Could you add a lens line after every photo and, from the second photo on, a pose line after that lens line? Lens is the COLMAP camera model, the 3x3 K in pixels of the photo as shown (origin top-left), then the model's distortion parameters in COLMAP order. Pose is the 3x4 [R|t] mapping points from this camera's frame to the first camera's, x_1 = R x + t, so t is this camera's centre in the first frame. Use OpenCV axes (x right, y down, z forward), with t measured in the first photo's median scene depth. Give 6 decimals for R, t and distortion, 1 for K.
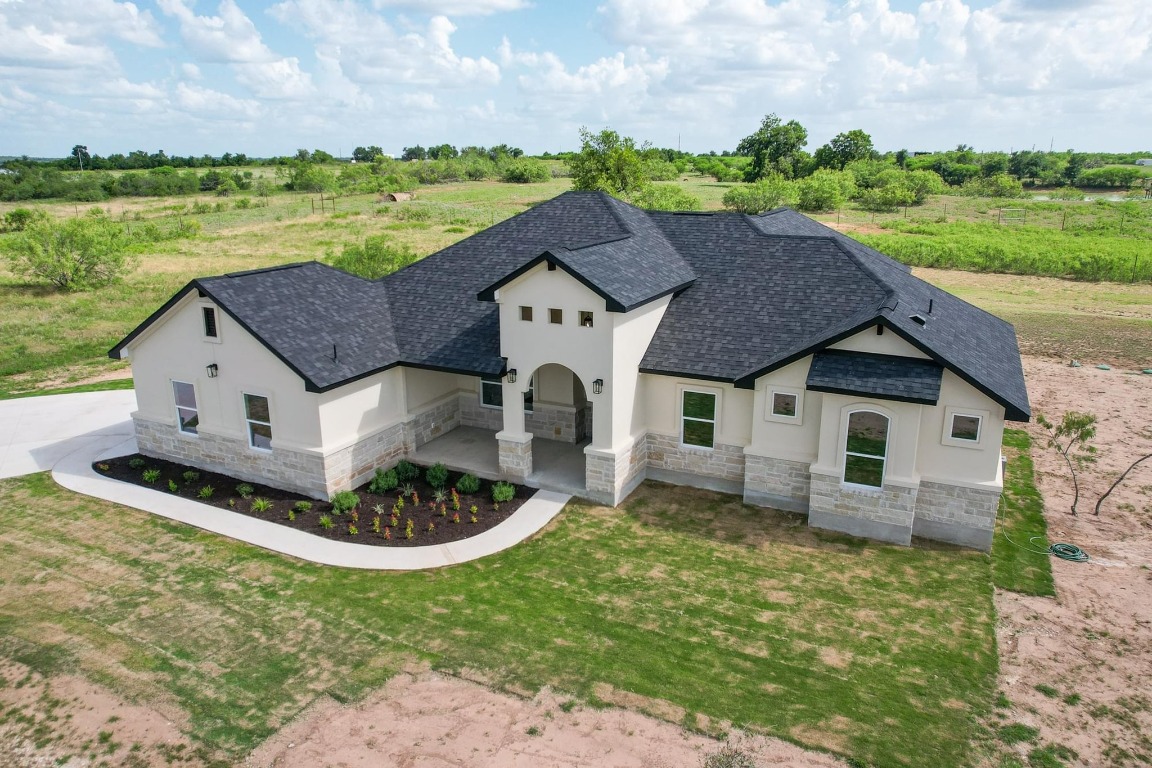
lens RADIAL K [[814.1, 0, 585.8], [0, 814.1, 383.0], [0, 0, 1]] dist [-0.032185, 0.004349]
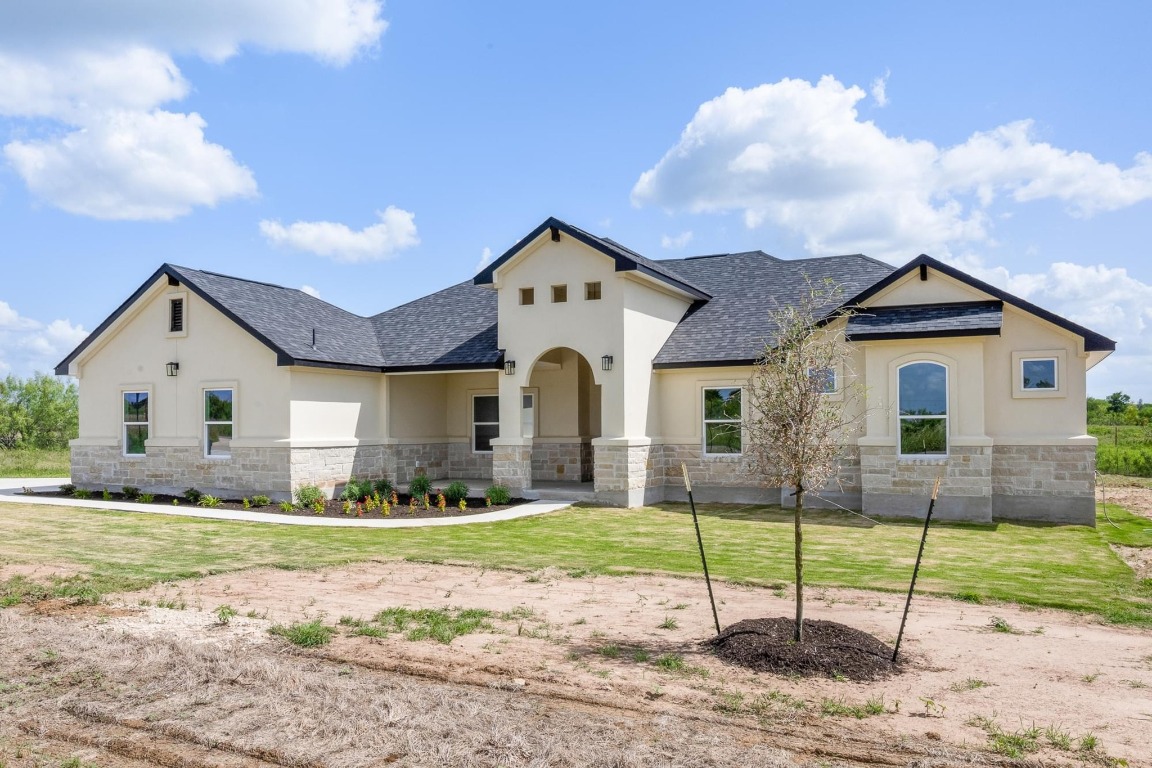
lens RADIAL K [[892.7, 0, 568.0], [0, 892.7, 390.7], [0, 0, 1]] dist [0.021521, 0.006318]
pose [[0.999813, -0.005835, -0.018453, -0.009791], [0.000292, 0.957910, -0.287070, 0.302792], [0.019351, 0.287010, 0.957732, 0.075333]]
